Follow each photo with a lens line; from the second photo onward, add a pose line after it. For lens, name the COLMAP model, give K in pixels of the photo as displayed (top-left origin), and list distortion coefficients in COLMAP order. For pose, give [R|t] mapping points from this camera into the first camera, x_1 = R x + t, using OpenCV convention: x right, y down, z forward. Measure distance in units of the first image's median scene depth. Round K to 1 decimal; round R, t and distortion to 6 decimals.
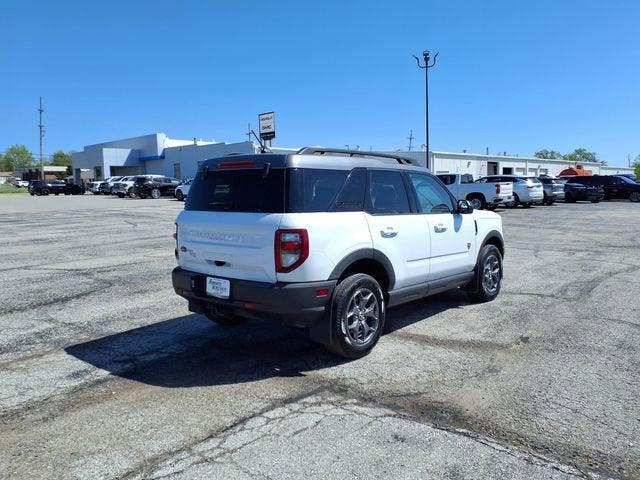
lens RADIAL K [[504.9, 0, 322.0], [0, 504.9, 241.0], [0, 0, 1]] dist [0.054399, -0.067511]
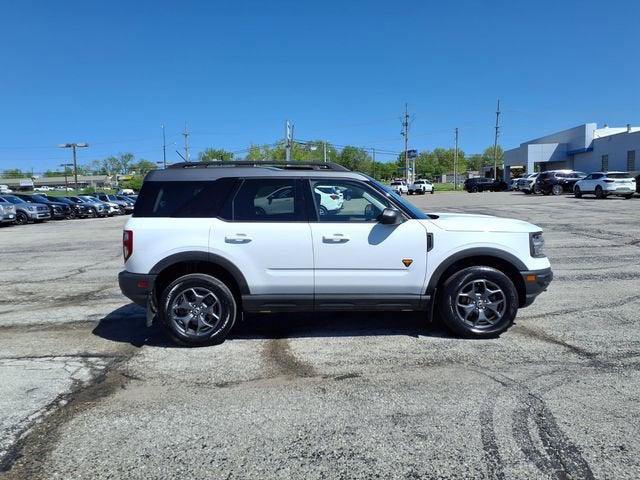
lens RADIAL K [[509.6, 0, 321.5], [0, 509.6, 240.8], [0, 0, 1]] dist [0.025901, -0.012364]
pose [[0.650060, 0.064881, -0.757108, 1.069231], [-0.058768, 0.997657, 0.035036, -0.061684], [0.757607, 0.021718, 0.652350, 0.447552]]
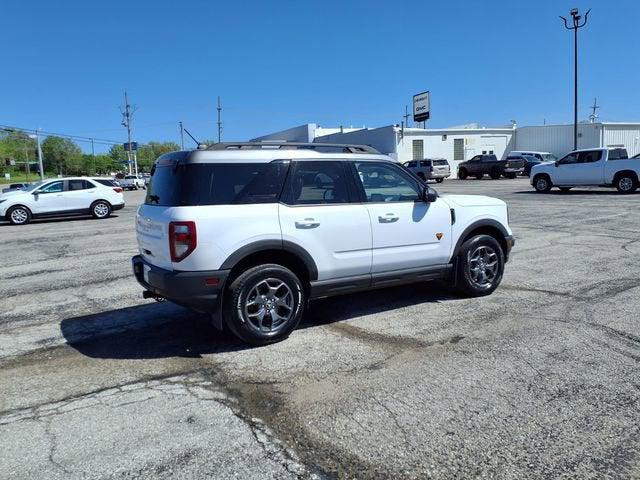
lens RADIAL K [[504.6, 0, 319.6], [0, 504.6, 249.0], [0, 0, 1]] dist [0.052683, -0.053538]
pose [[0.947578, 0.015106, -0.319167, 0.488637], [-0.000043, 0.998888, 0.047149, -0.015868], [0.319524, -0.044664, 0.946525, 0.054136]]
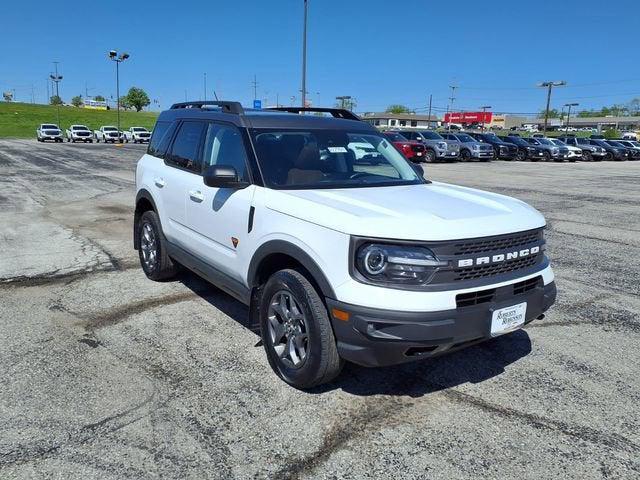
lens RADIAL K [[511.2, 0, 317.6], [0, 511.2, 243.0], [0, 0, 1]] dist [0.046701, -0.068348]
pose [[-0.251503, 0.204846, -0.945930, 1.097881], [-0.121663, 0.962902, 0.240869, -0.195687], [0.960179, 0.175664, -0.217251, 1.588921]]
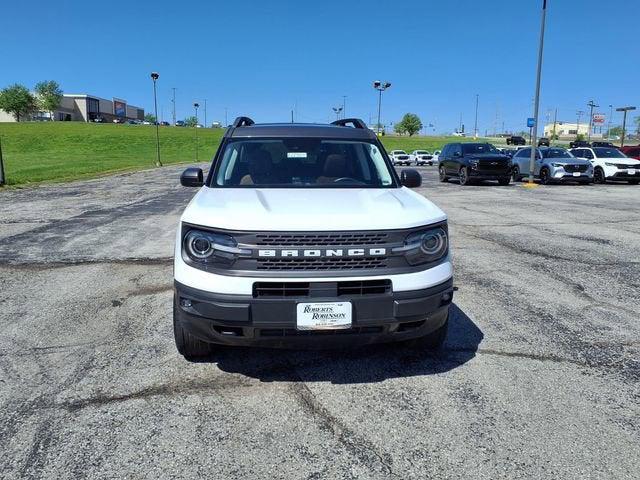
lens RADIAL K [[511.2, 0, 317.6], [0, 511.2, 243.0], [0, 0, 1]] dist [0.046701, -0.068348]
pose [[-0.699967, 0.132232, -0.701827, 0.886611], [-0.068860, 0.965635, 0.250615, -0.225084], [0.710848, 0.223750, -0.666807, 2.099936]]
